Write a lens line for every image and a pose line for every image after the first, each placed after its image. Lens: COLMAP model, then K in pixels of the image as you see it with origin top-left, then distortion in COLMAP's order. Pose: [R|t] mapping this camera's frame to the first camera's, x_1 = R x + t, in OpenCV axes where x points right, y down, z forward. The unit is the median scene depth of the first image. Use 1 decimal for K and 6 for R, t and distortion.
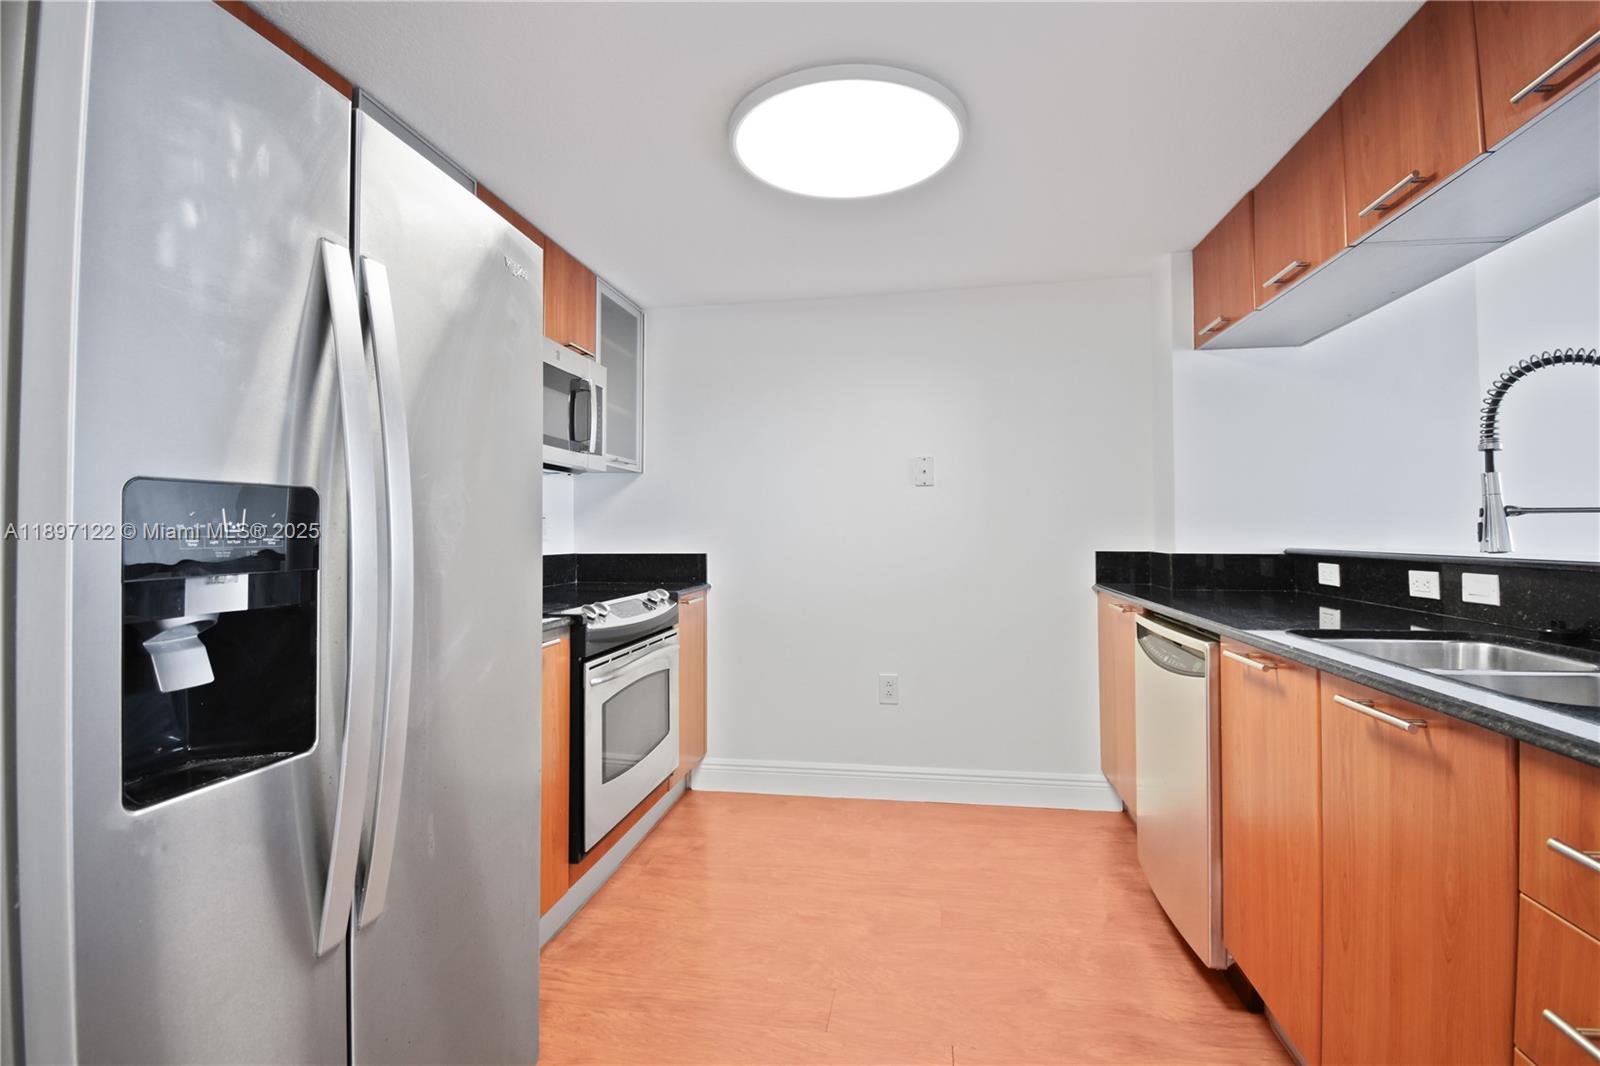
lens RADIAL K [[741.2, 0, 801.4], [0, 741.2, 514.5], [0, 0, 1]] dist [0.024901, -0.028317]
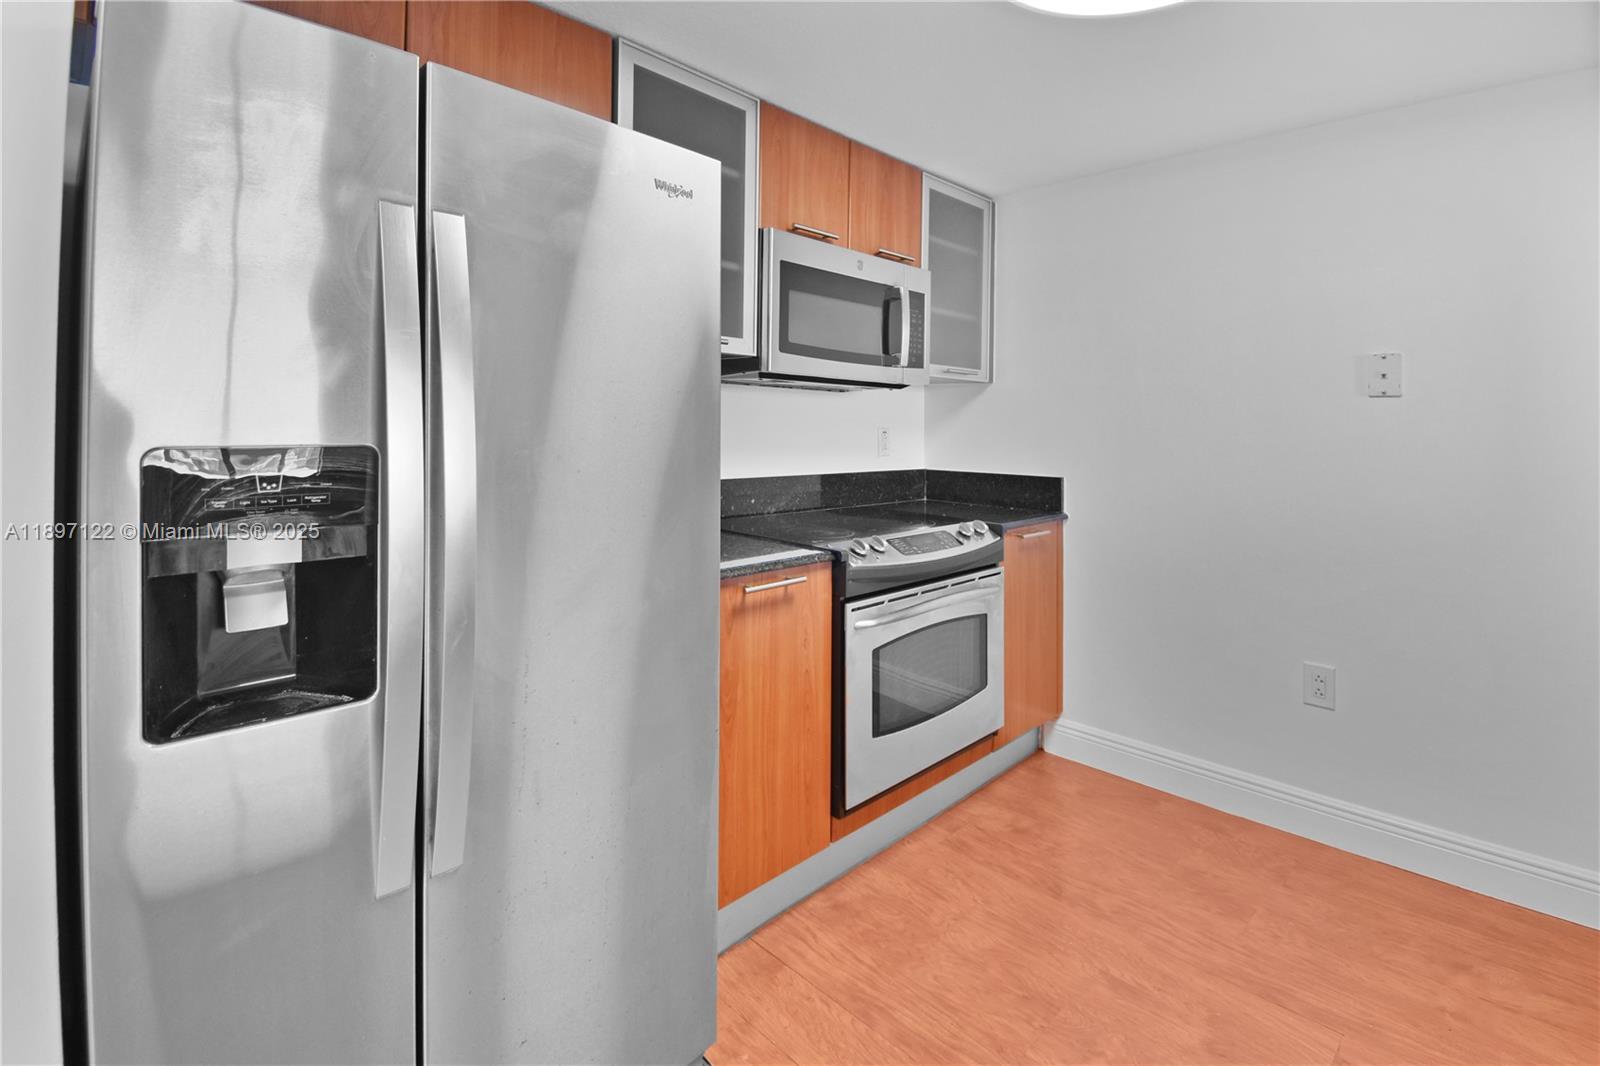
lens RADIAL K [[750.7, 0, 798.2], [0, 750.7, 421.2], [0, 0, 1]] dist [0.003080, -0.000351]
pose [[0.820769, 0.009650, -0.571179, 0.156122], [-0.002217, 0.999904, 0.013707, -0.030734], [0.571256, -0.009984, 0.820711, 0.182598]]
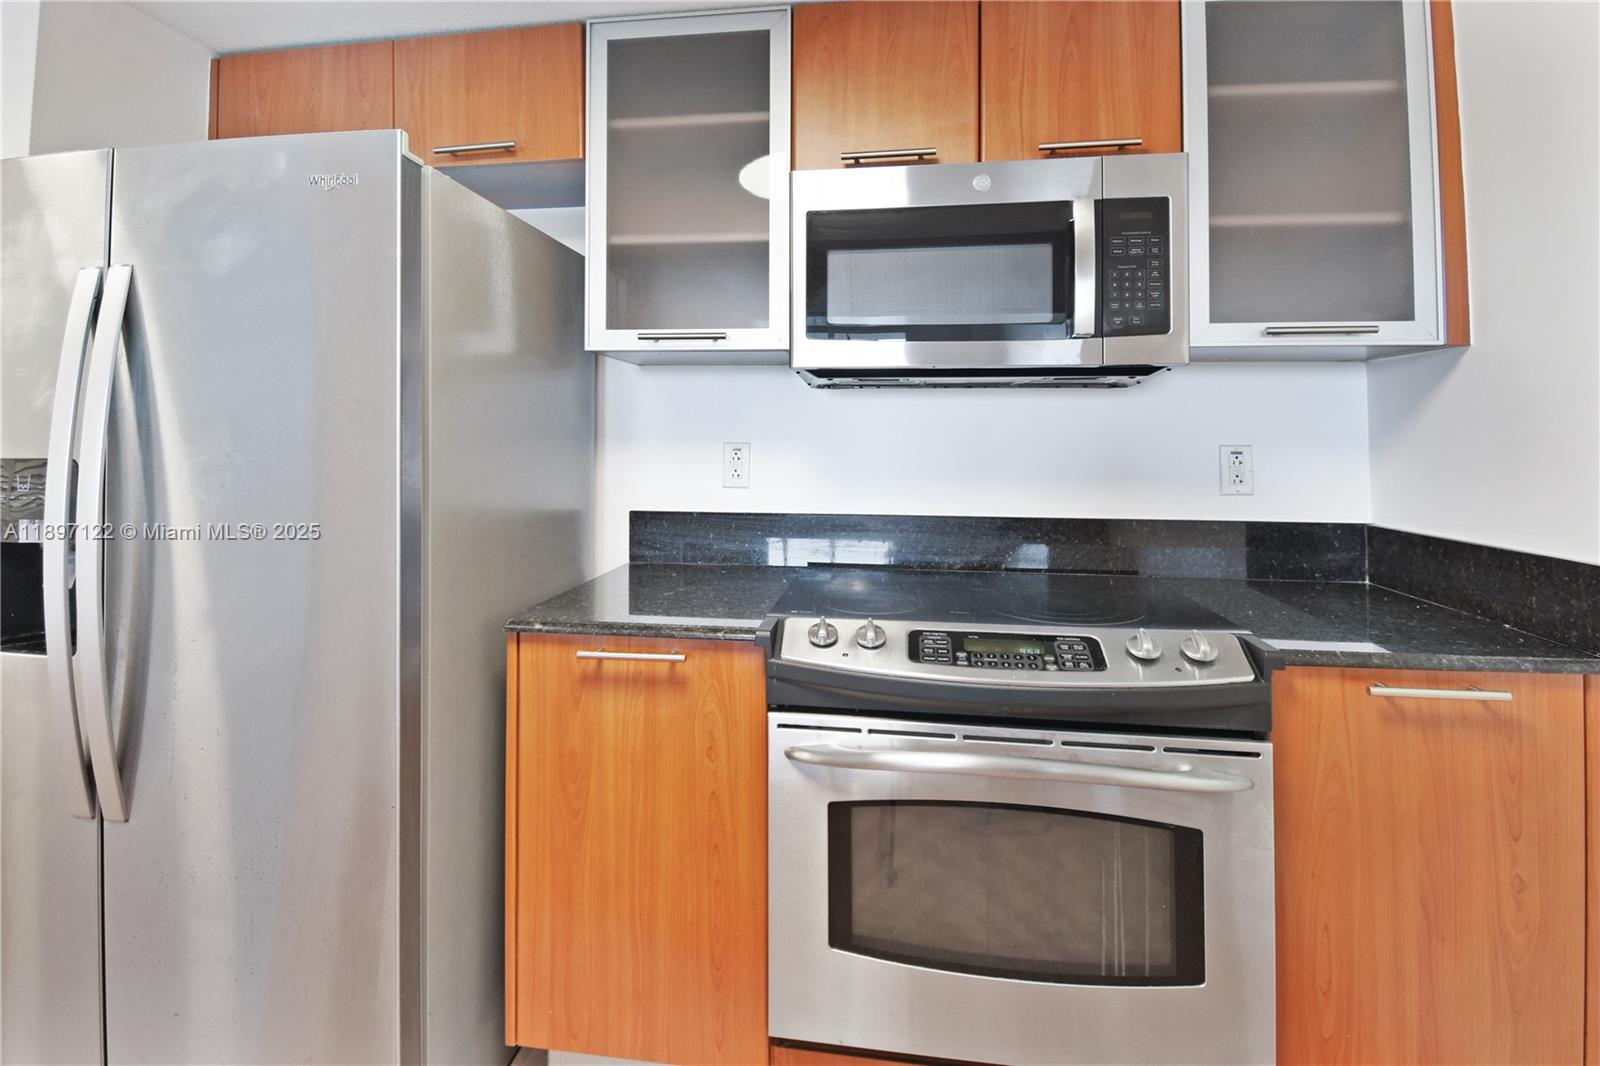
lens RADIAL K [[762.0, 0, 799.3], [0, 762.0, 431.8], [0, 0, 1]] dist [0.001655, -0.000012]
pose [[0.031557, -0.015102, -0.999388, 0.274259], [0.018531, 0.999723, -0.014522, -0.012935], [0.999330, -0.018061, 0.031828, 0.862406]]
